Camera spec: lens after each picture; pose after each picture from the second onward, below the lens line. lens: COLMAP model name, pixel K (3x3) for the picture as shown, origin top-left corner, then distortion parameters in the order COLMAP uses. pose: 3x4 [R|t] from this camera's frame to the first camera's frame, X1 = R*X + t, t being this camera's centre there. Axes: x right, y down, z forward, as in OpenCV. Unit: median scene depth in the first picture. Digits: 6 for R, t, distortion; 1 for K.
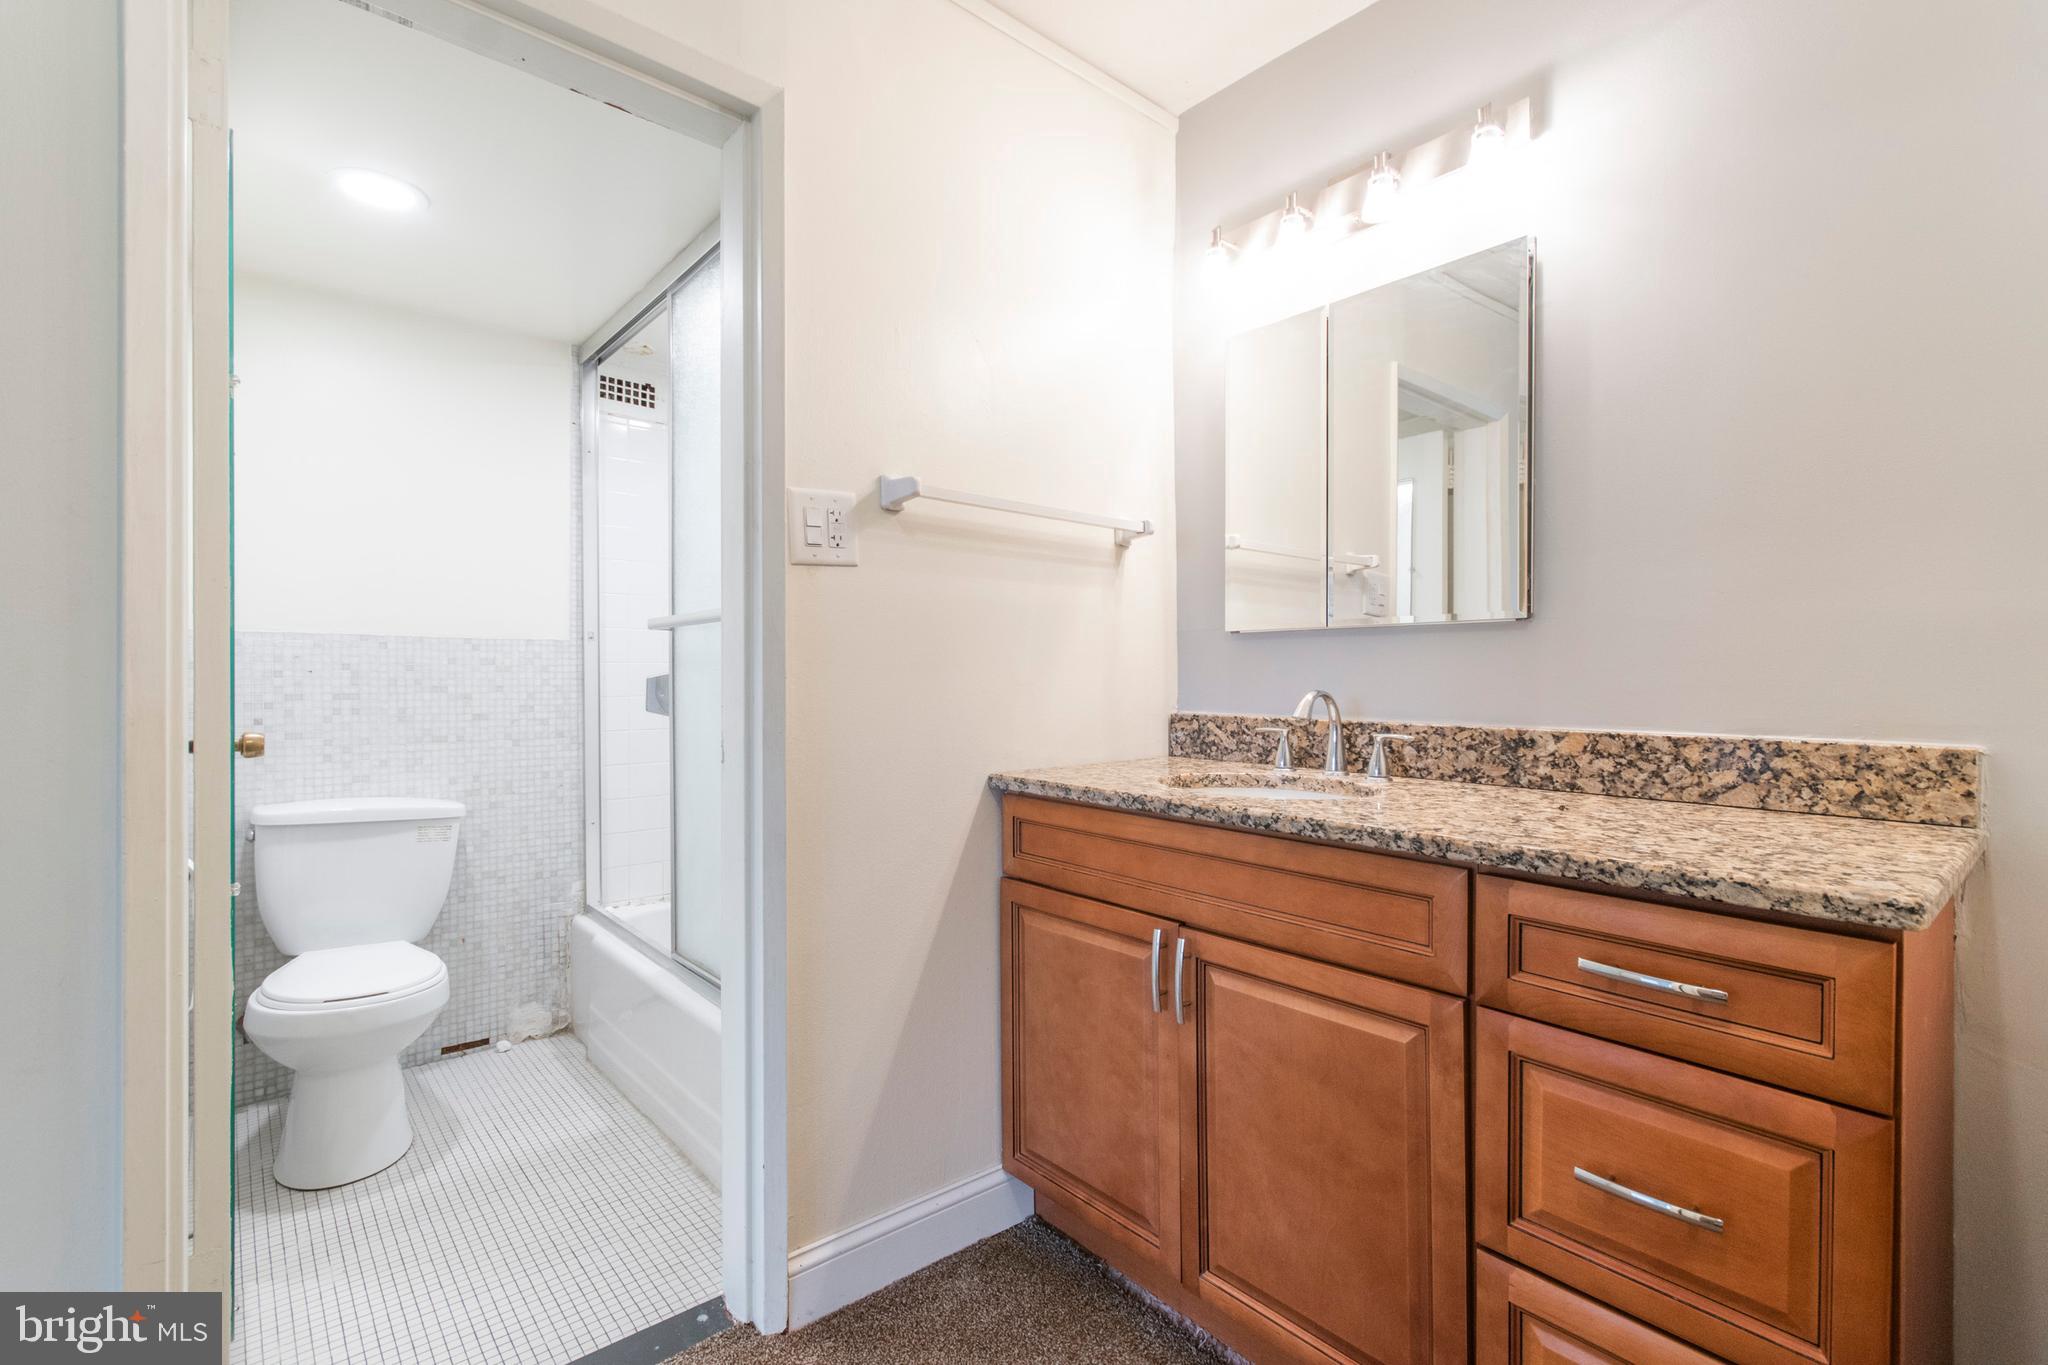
lens RADIAL K [[898.3, 0, 1024.0], [0, 898.3, 682.5], [0, 0, 1]] dist [0.012210, -0.000162]
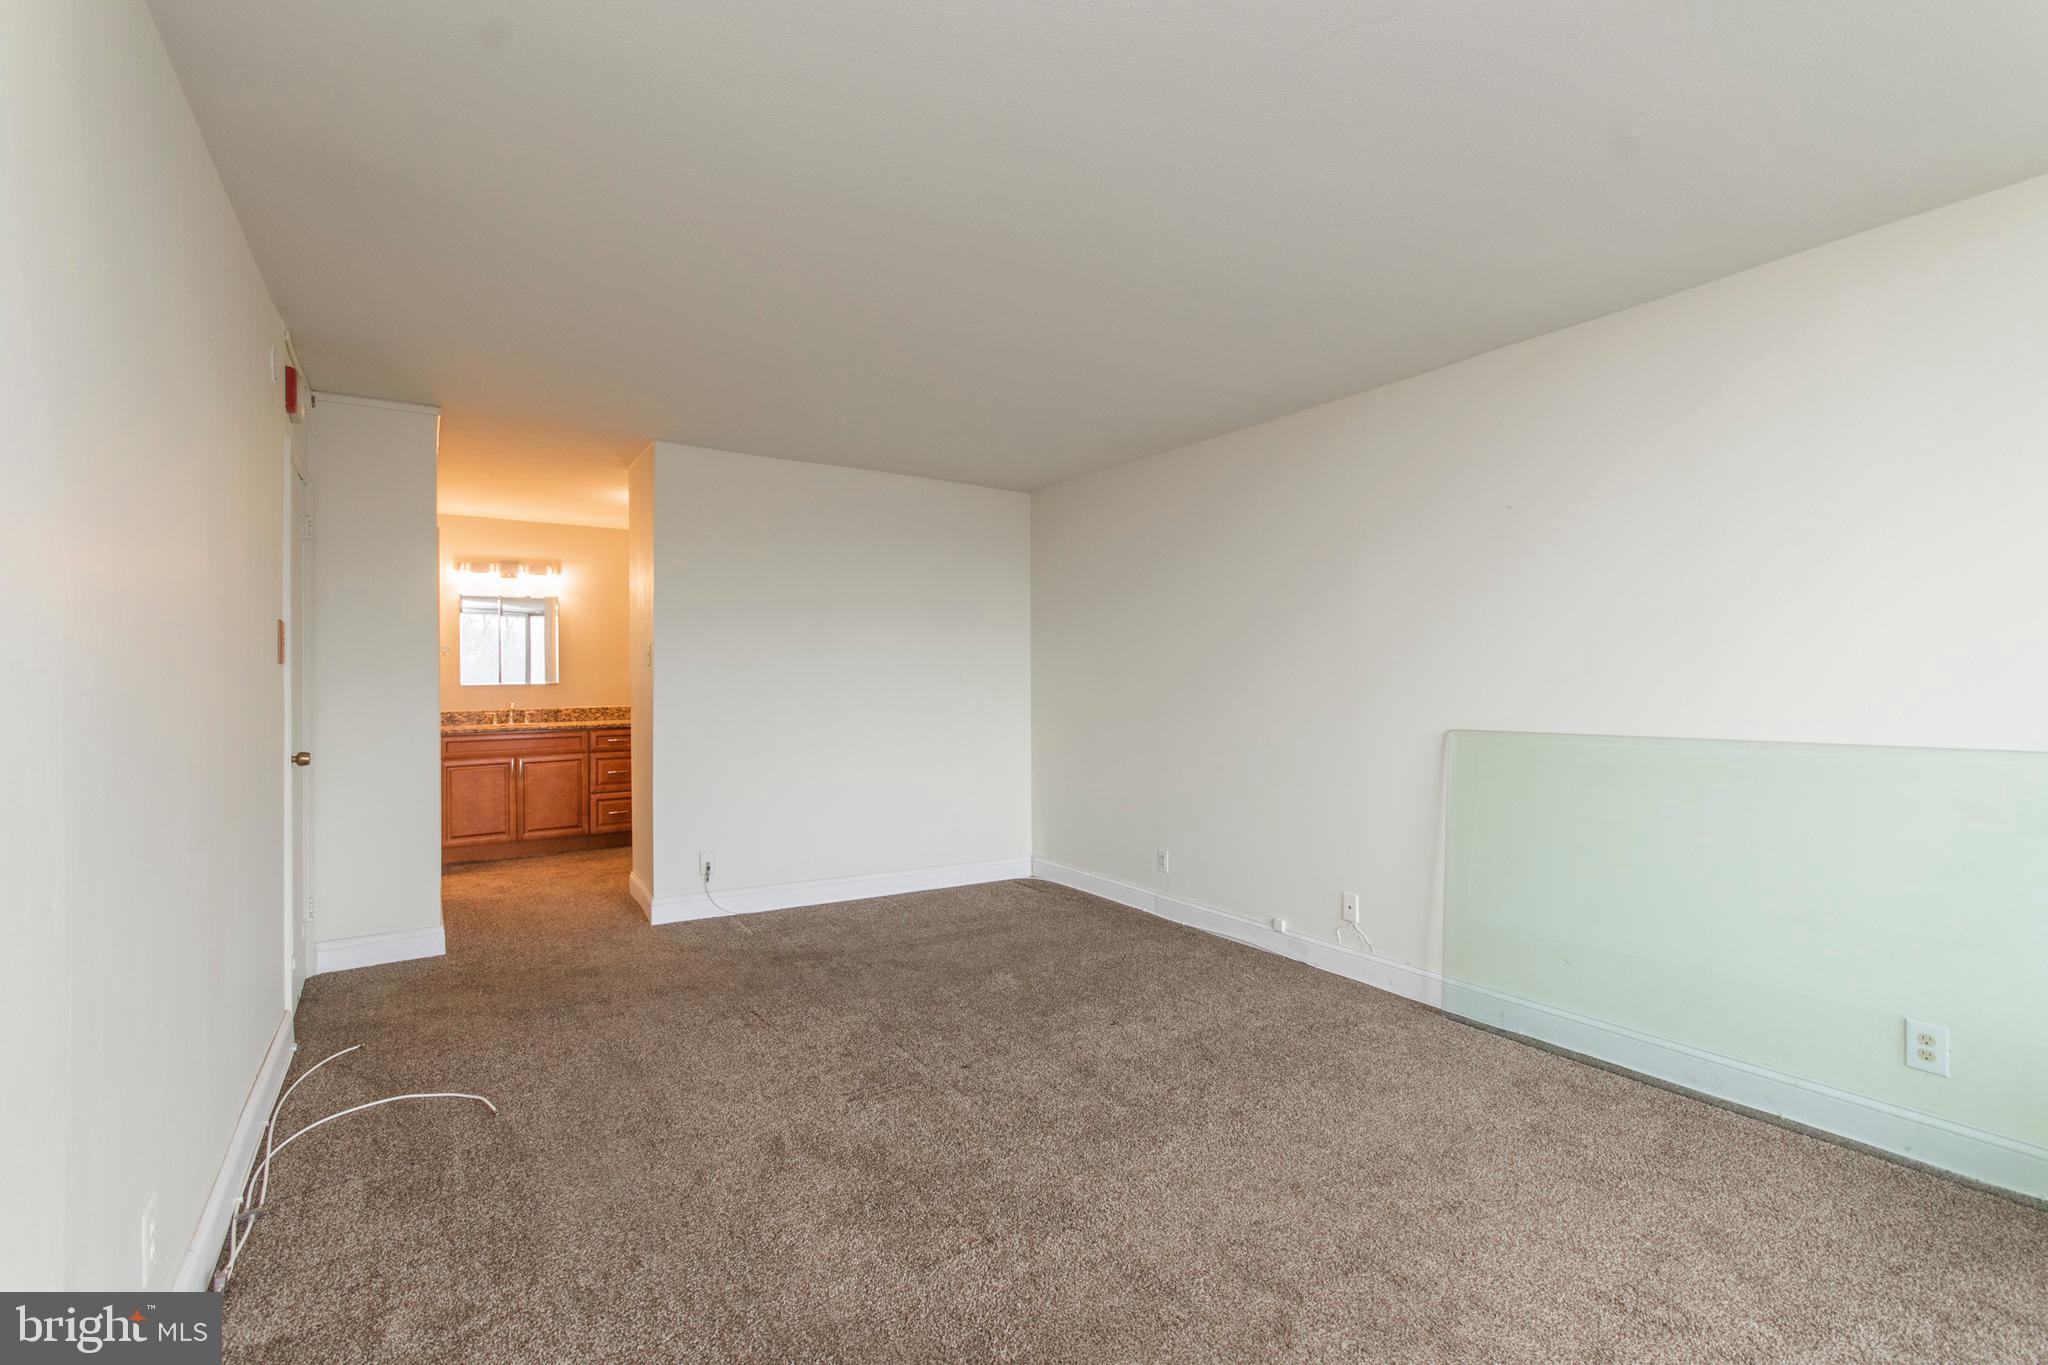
lens RADIAL K [[908.5, 0, 1006.4], [0, 908.5, 697.3], [0, 0, 1]] dist [0.001464, -0.000383]
pose [[0.170396, -0.028204, 0.984972, -3.738010], [0.019872, 0.999485, 0.025182, -0.075768], [-0.985175, 0.015282, 0.170869, -2.068811]]
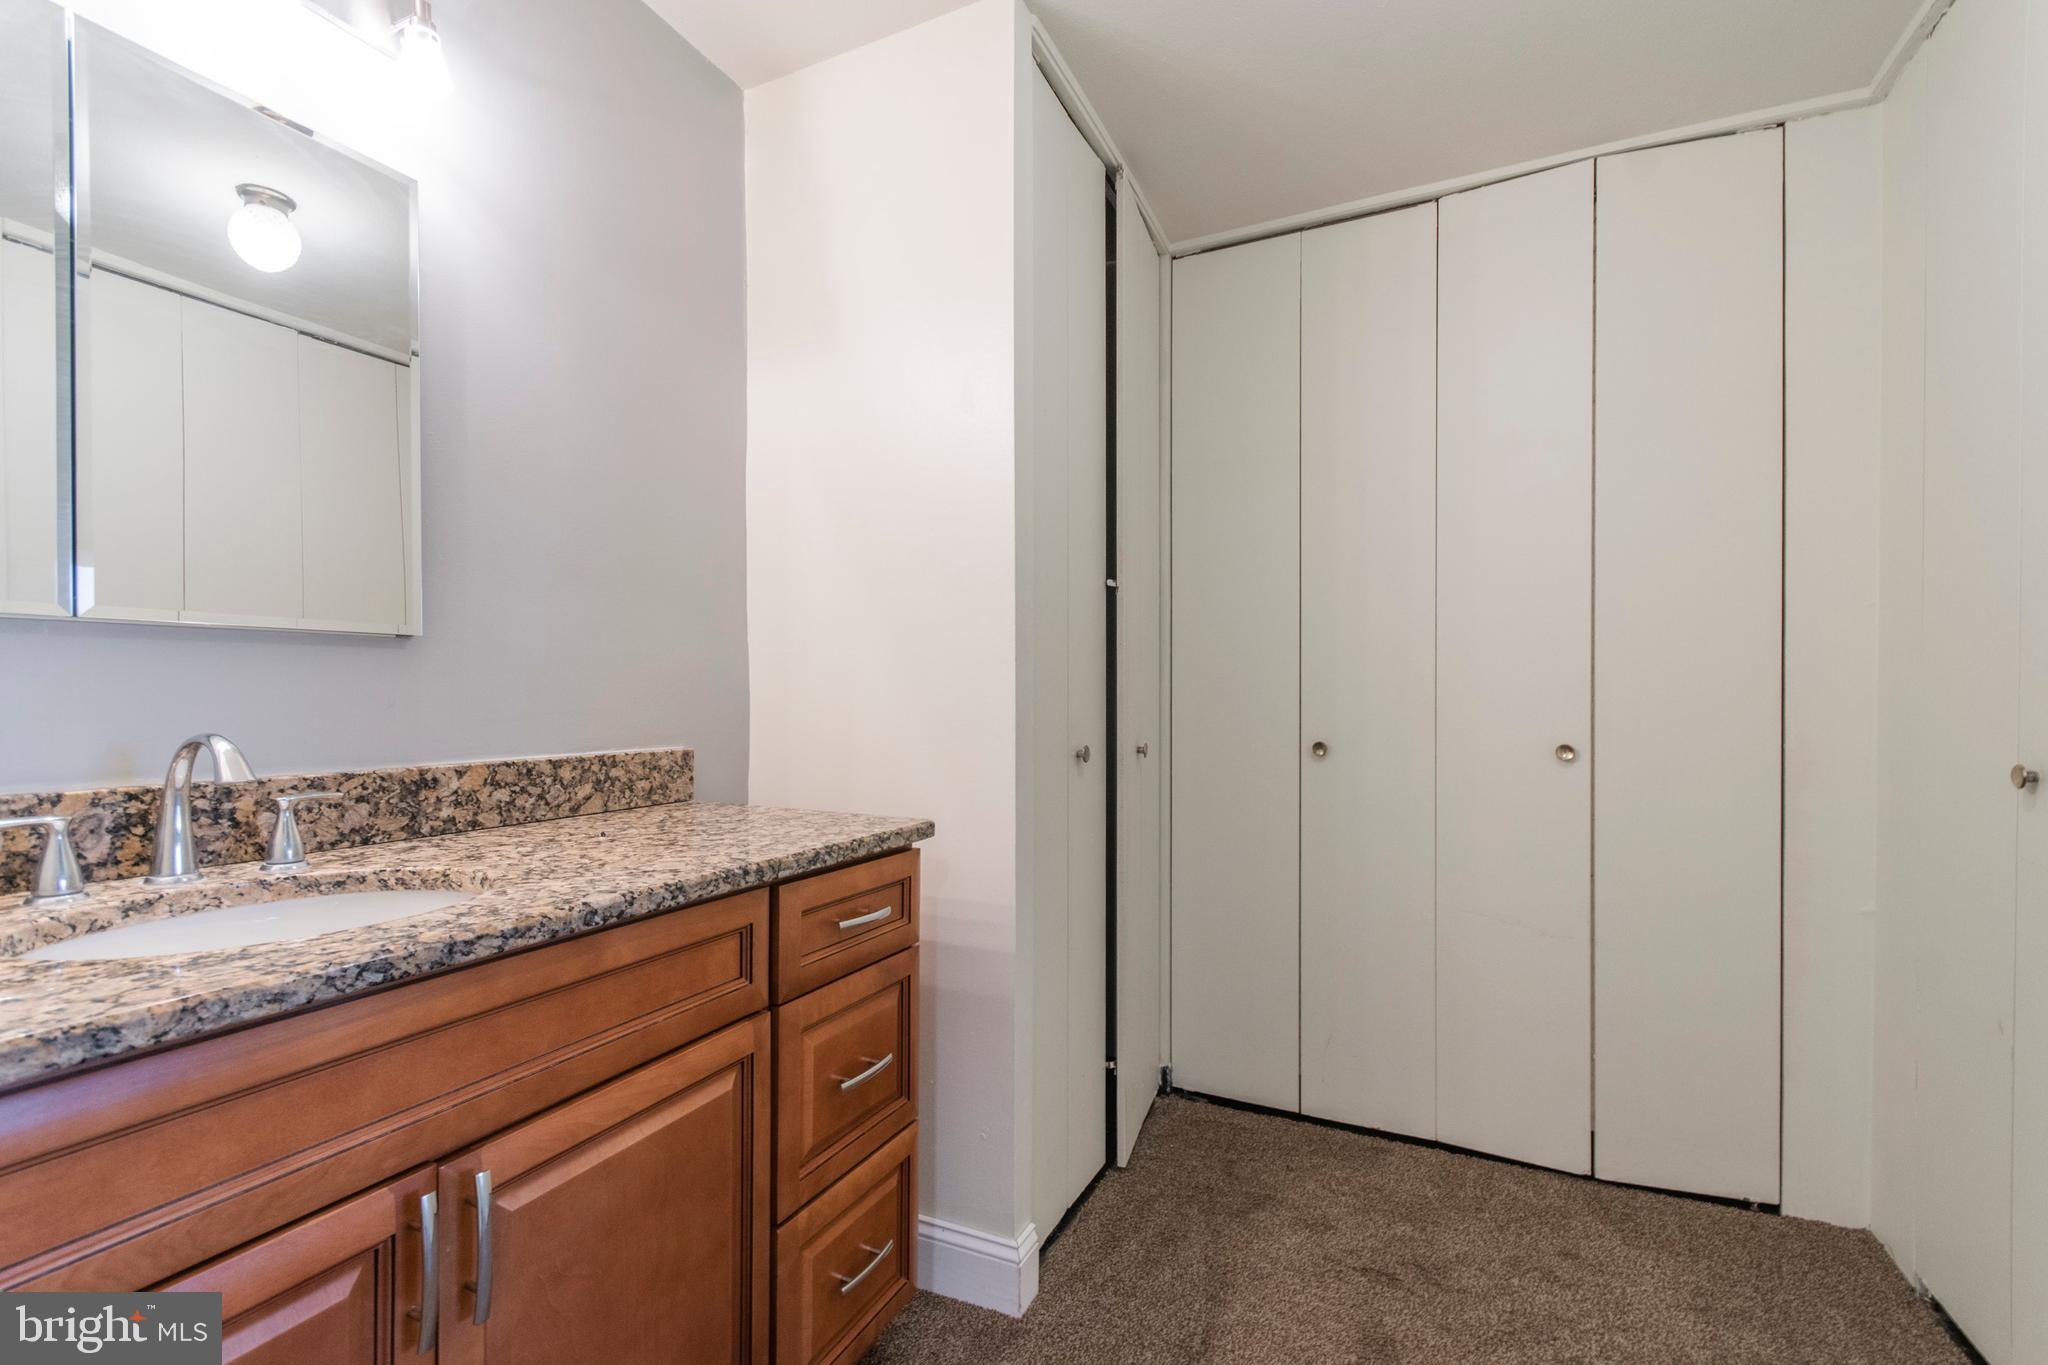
lens RADIAL K [[908.5, 0, 1006.4], [0, 908.5, 697.3], [0, 0, 1]] dist [0.001464, -0.000383]
pose [[-0.376105, -0.003787, 0.926569, -0.479195], [0.008552, 0.999935, 0.007558, -0.017071], [-0.926538, 0.010766, -0.376048, 0.895823]]
